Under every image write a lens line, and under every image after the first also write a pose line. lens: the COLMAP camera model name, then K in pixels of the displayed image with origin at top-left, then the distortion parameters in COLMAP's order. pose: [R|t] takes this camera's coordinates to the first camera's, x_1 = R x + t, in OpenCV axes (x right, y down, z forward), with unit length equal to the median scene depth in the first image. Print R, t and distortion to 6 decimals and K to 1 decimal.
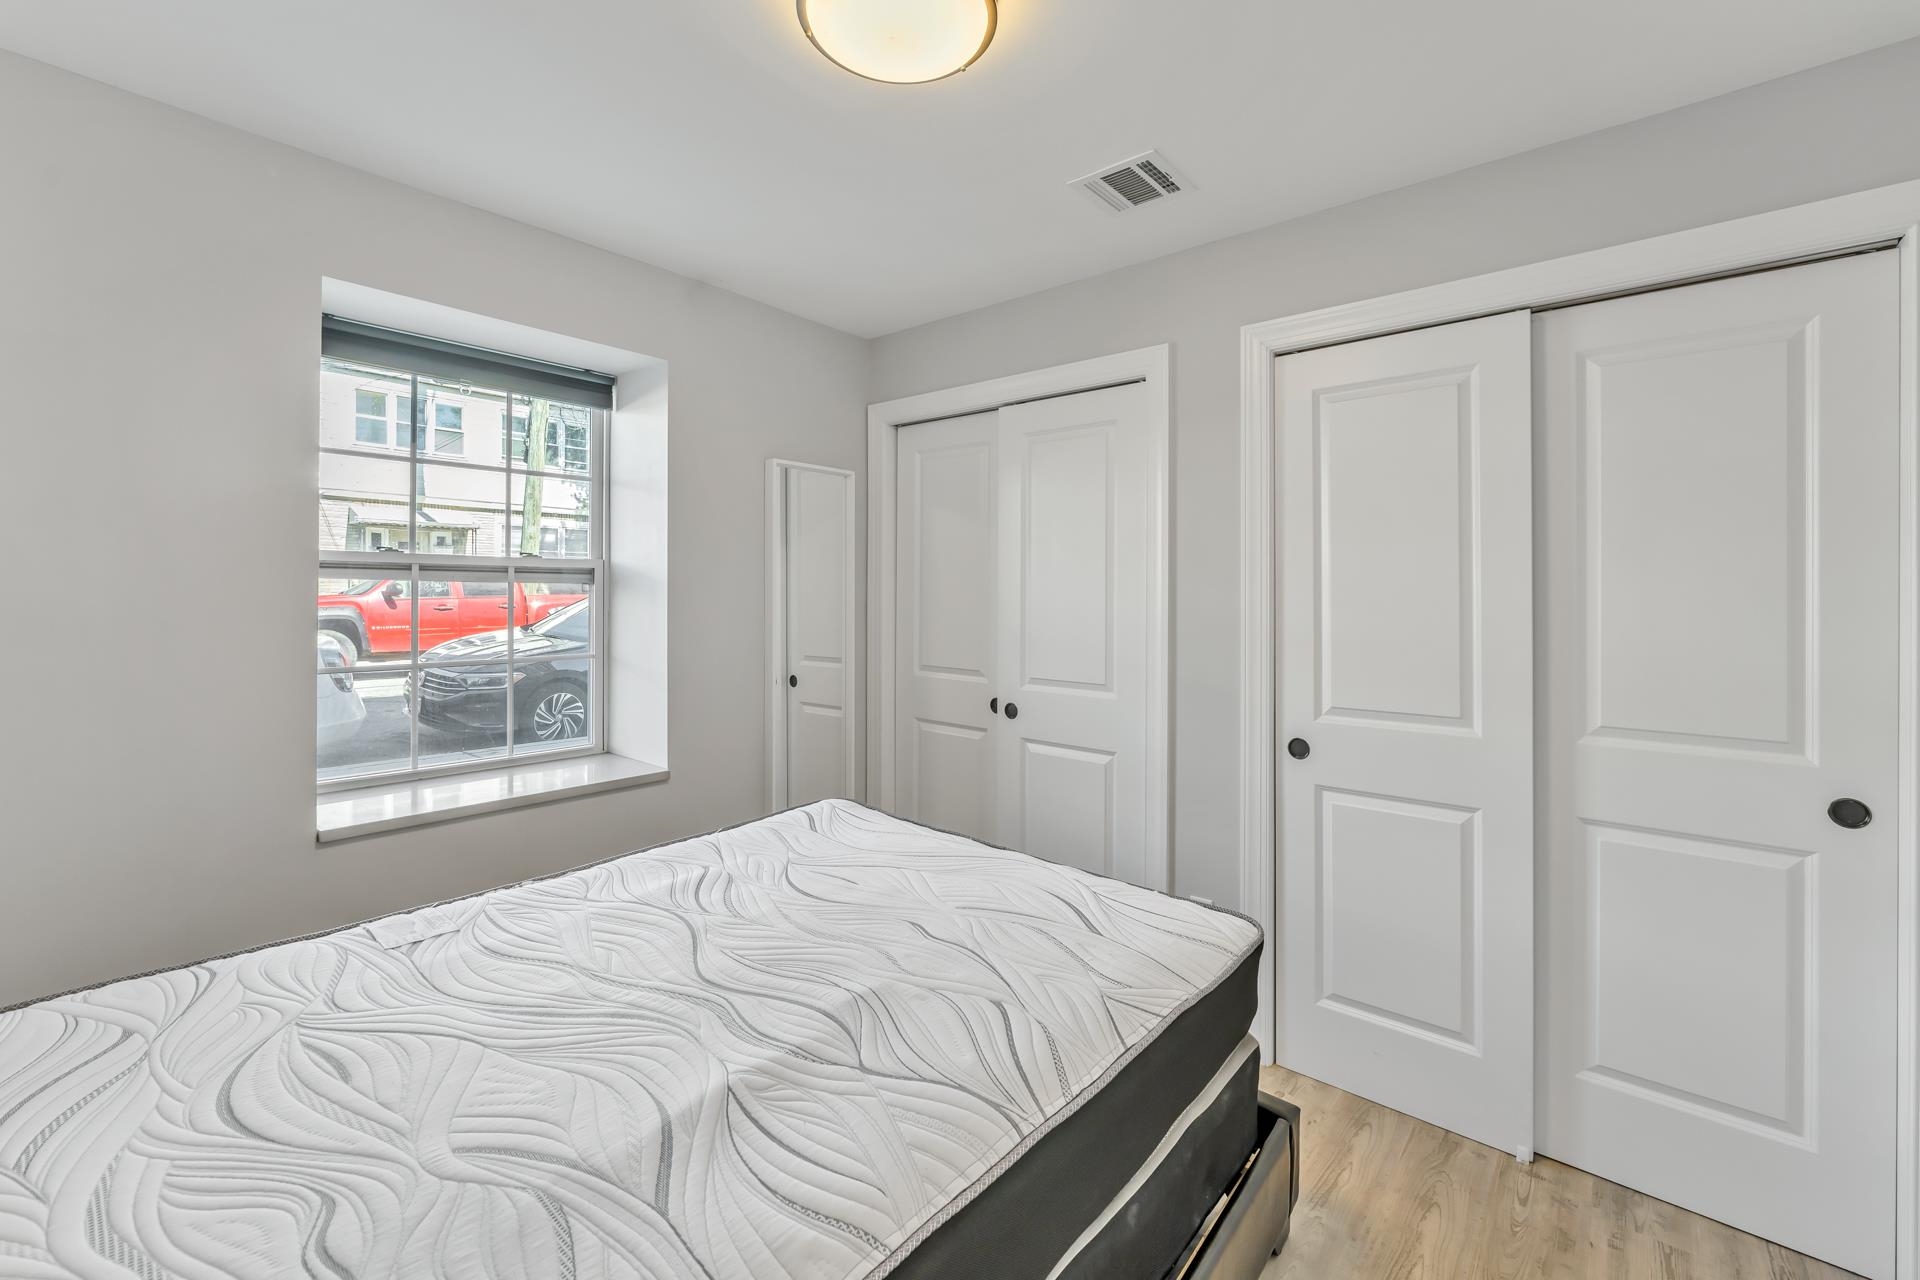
lens RADIAL K [[802.2, 0, 963.0], [0, 802.2, 593.2], [0, 0, 1]] dist [-0.001119, -0.000188]
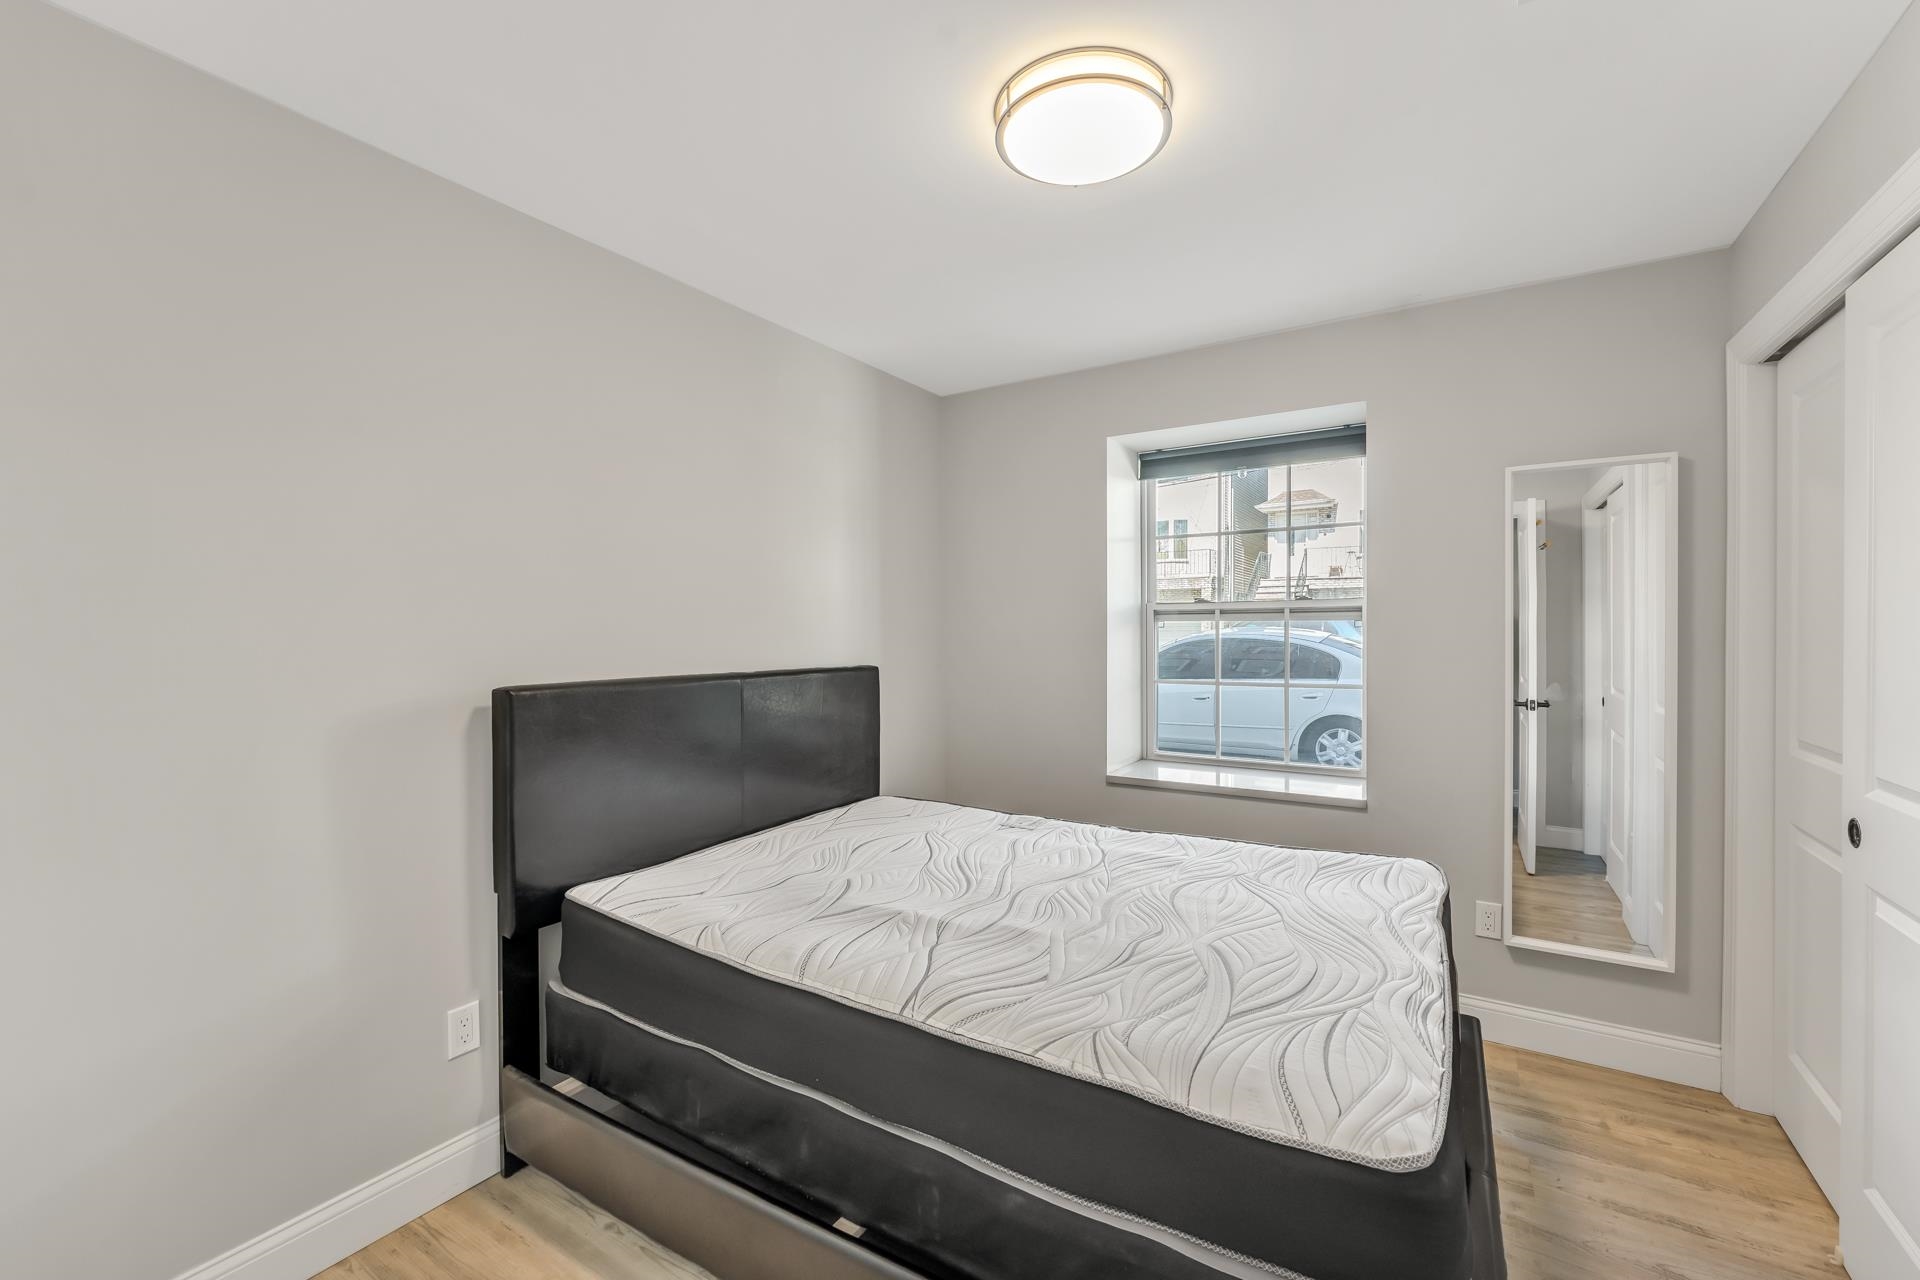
lens RADIAL K [[777.0, 0, 960.0], [0, 777.0, 640.0], [0, 0, 1]] dist [0.000688, 0.000077]
pose [[0.151239, 0.001185, -0.988496, 0.973374], [0.007337, 0.999970, 0.002321, 0.016895], [0.988470, -0.007604, 0.151226, 0.615701]]
